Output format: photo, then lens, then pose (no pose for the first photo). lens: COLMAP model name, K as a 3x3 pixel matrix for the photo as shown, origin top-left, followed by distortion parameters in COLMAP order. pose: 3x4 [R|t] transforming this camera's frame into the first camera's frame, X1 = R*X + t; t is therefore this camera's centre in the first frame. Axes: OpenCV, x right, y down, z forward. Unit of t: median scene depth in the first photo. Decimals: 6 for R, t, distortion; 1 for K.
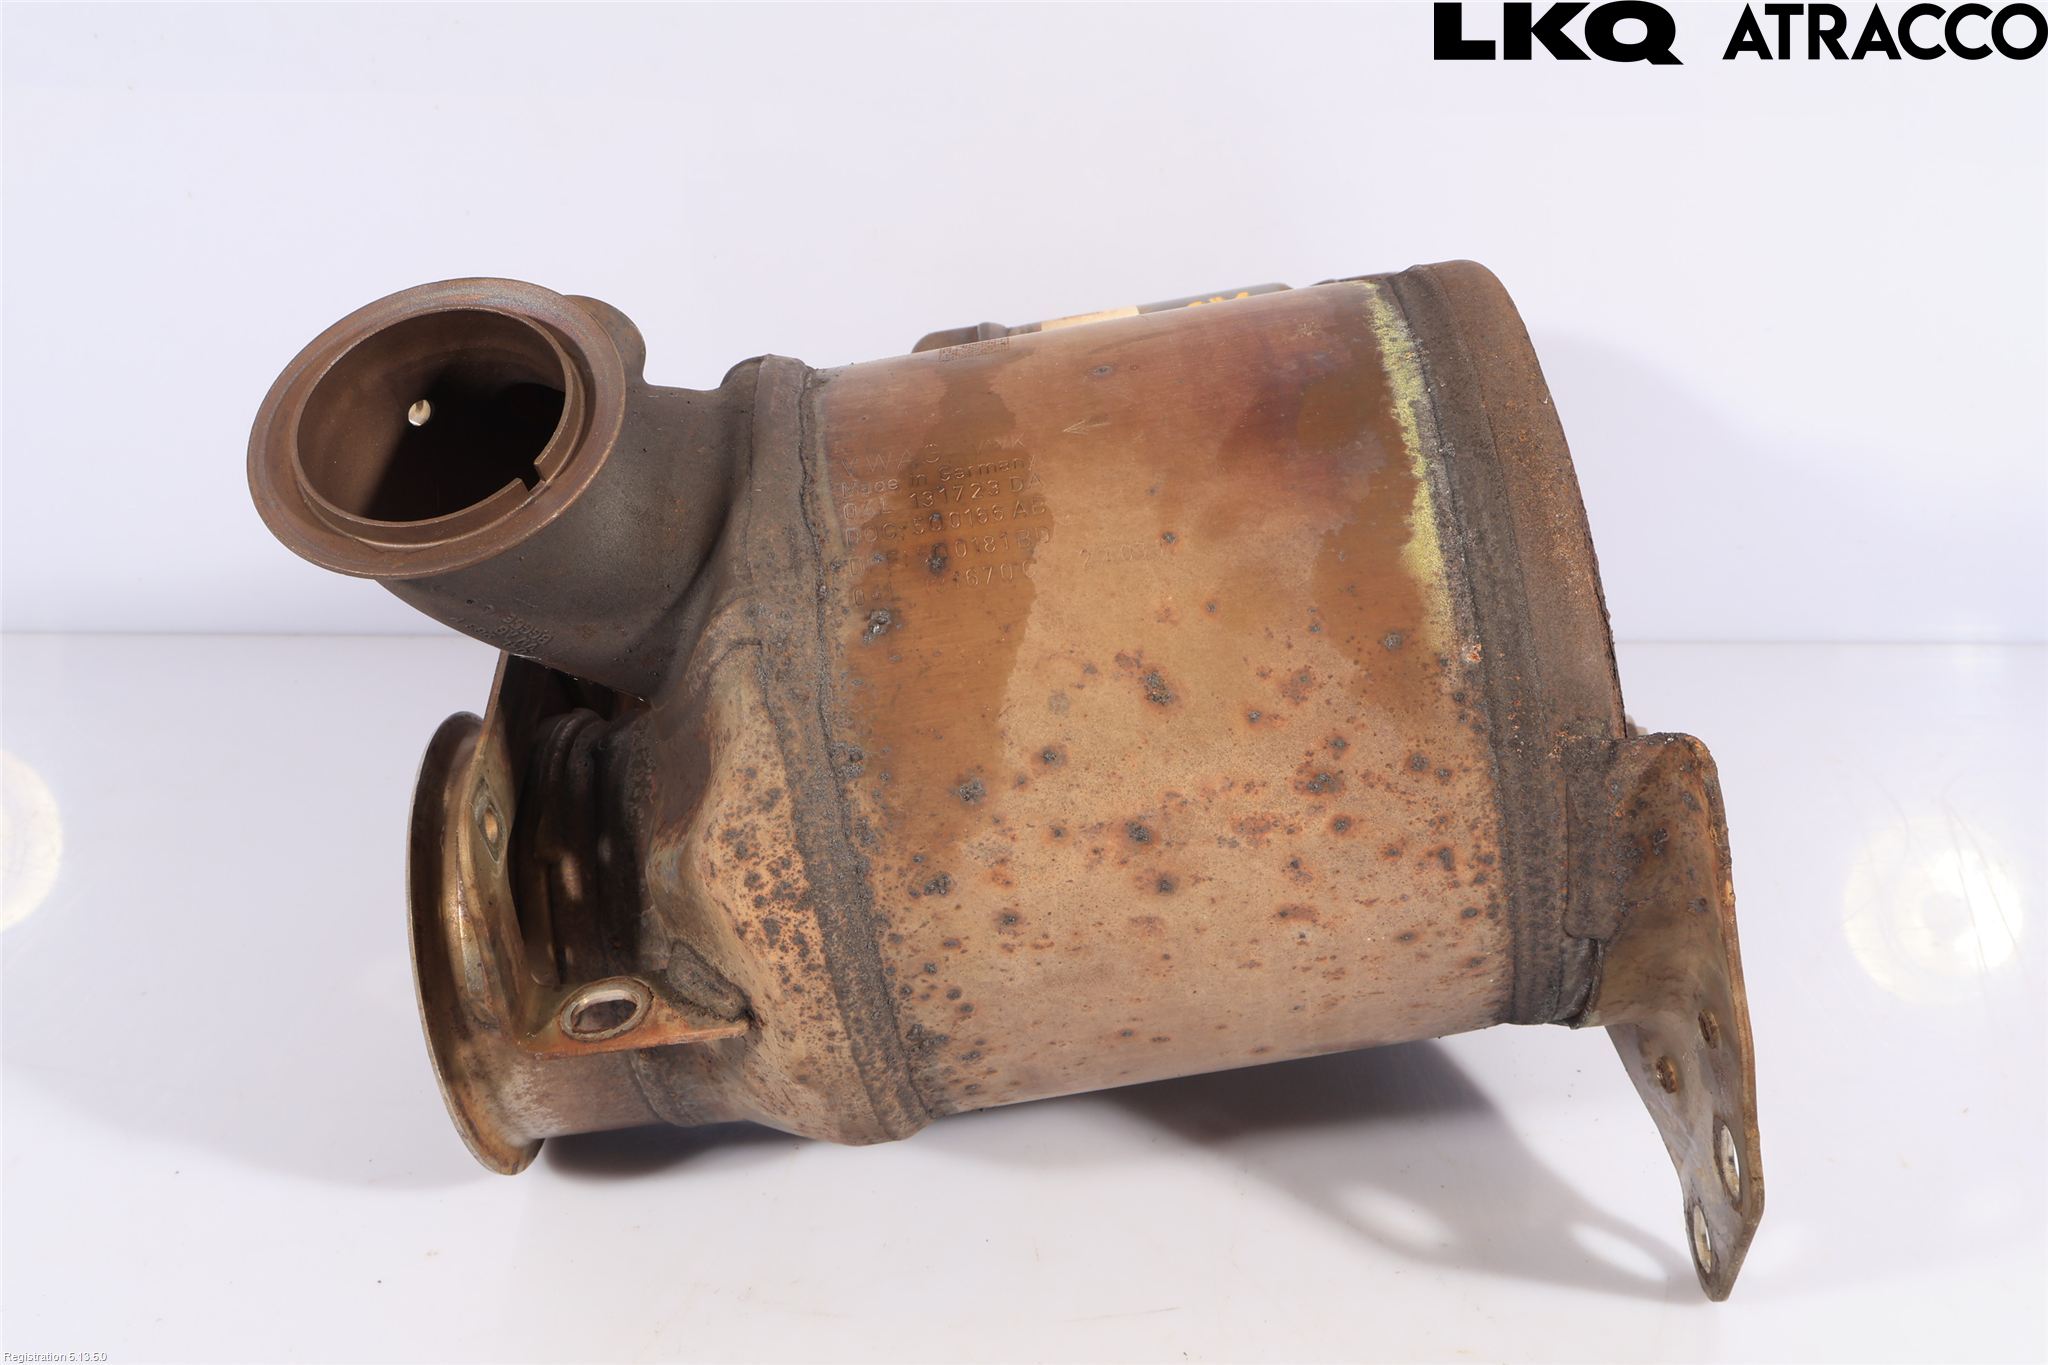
lens RADIAL K [[2286.9, 0, 1026.7], [0, 2286.9, 682.0], [0, 0, 1]] dist [0.002497, 0.000000]
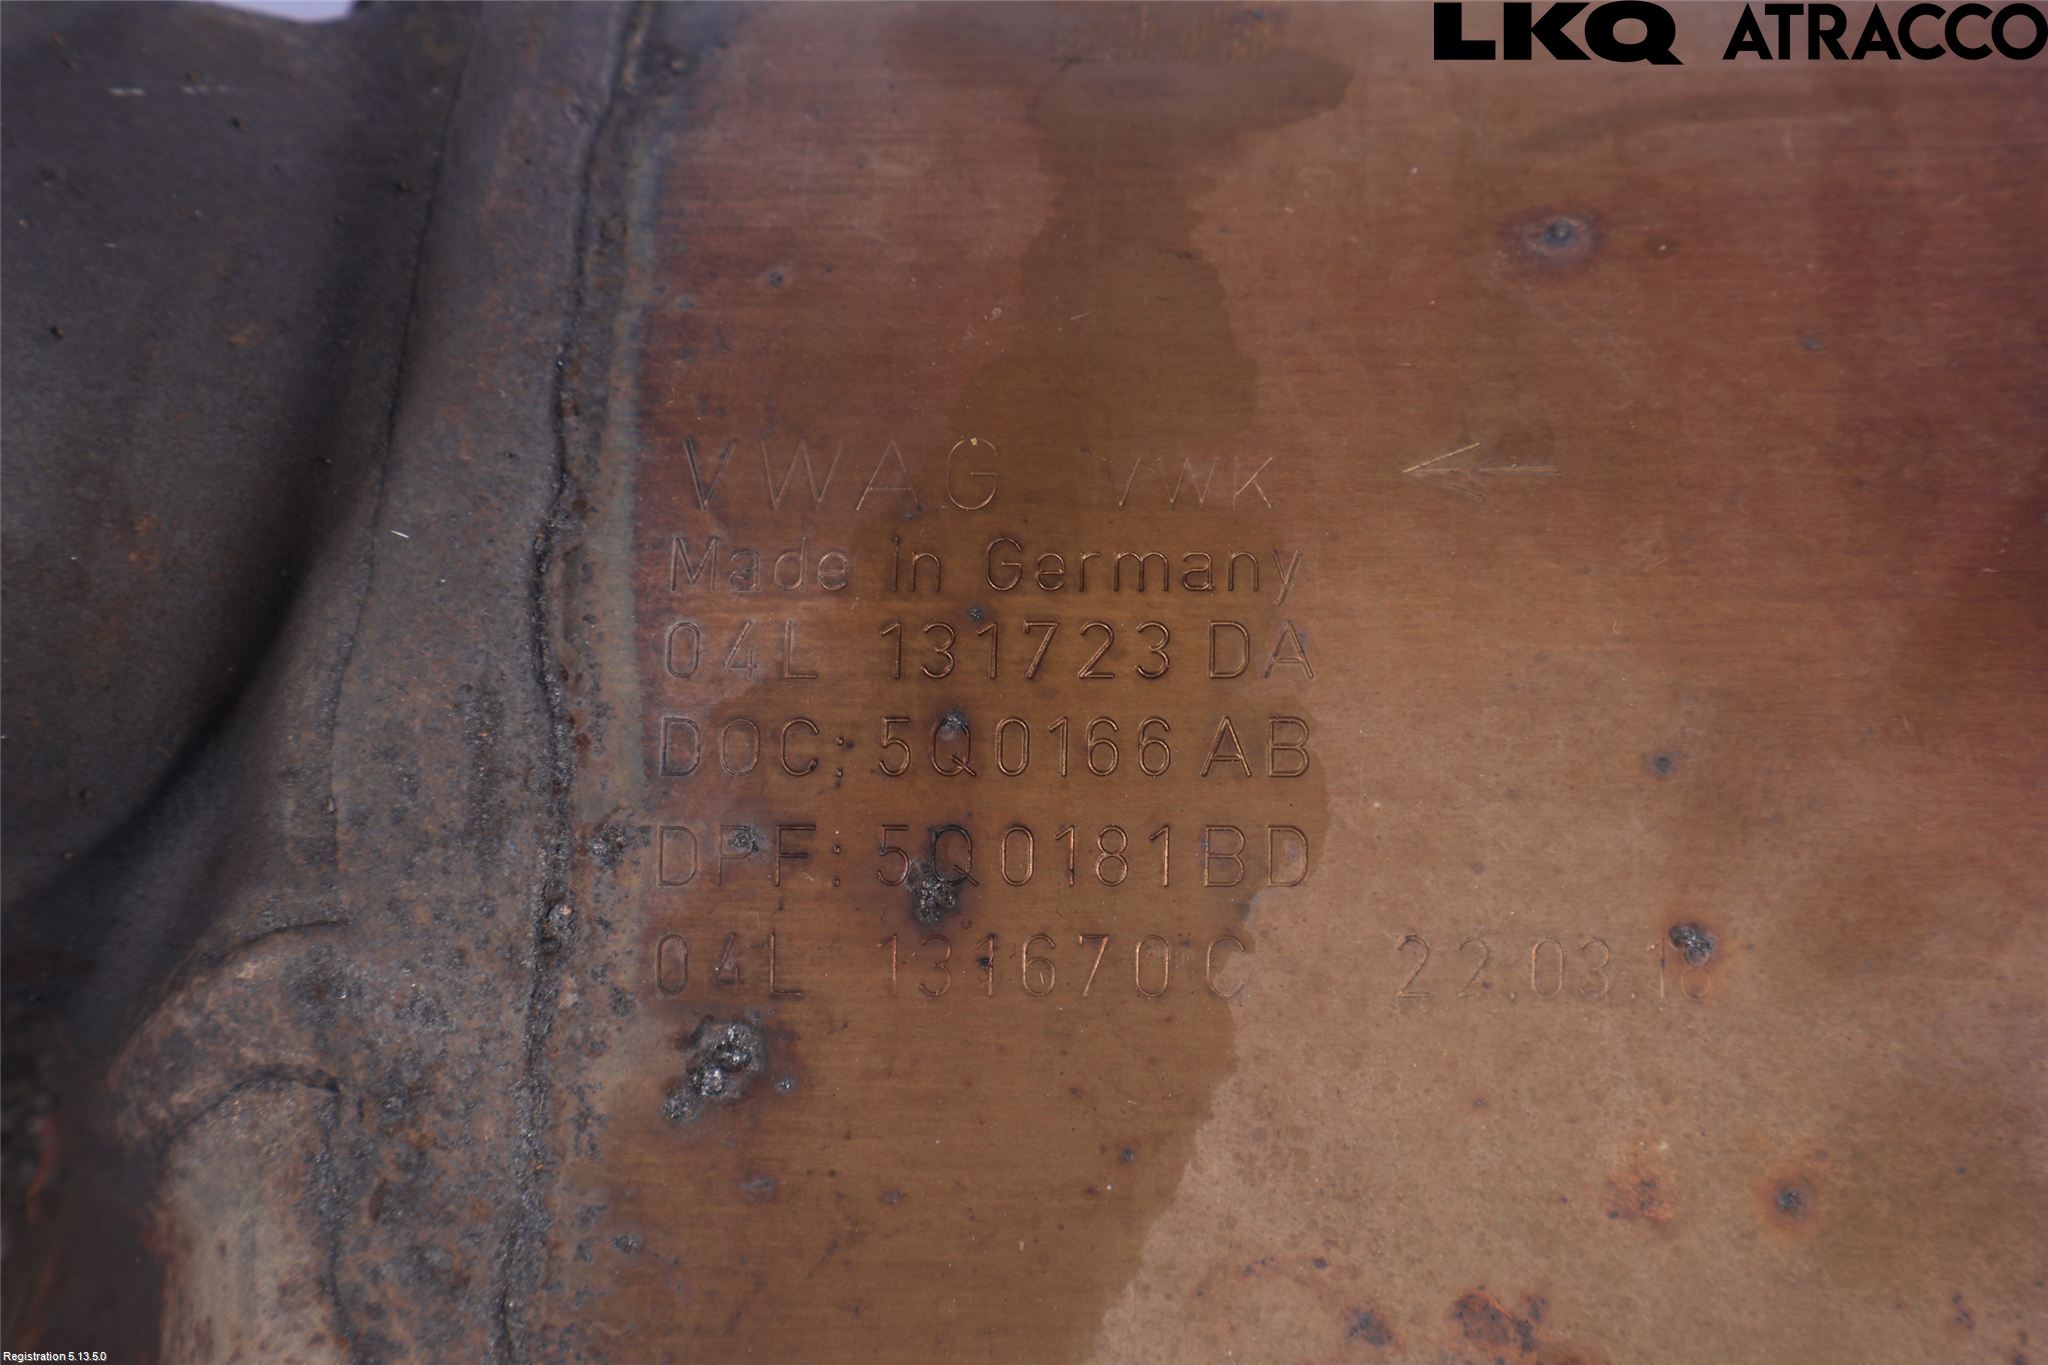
lens RADIAL K [[4249.6, 0, 1021.7], [0, 4249.6, 682.6], [0, 0, 1]] dist [0.014835, 0.000000]
pose [[0.989235, 0.146310, -0.002889, -0.030108], [-0.141234, 0.959711, 0.242917, -0.221515], [0.038313, -0.239894, 0.970043, 0.450262]]
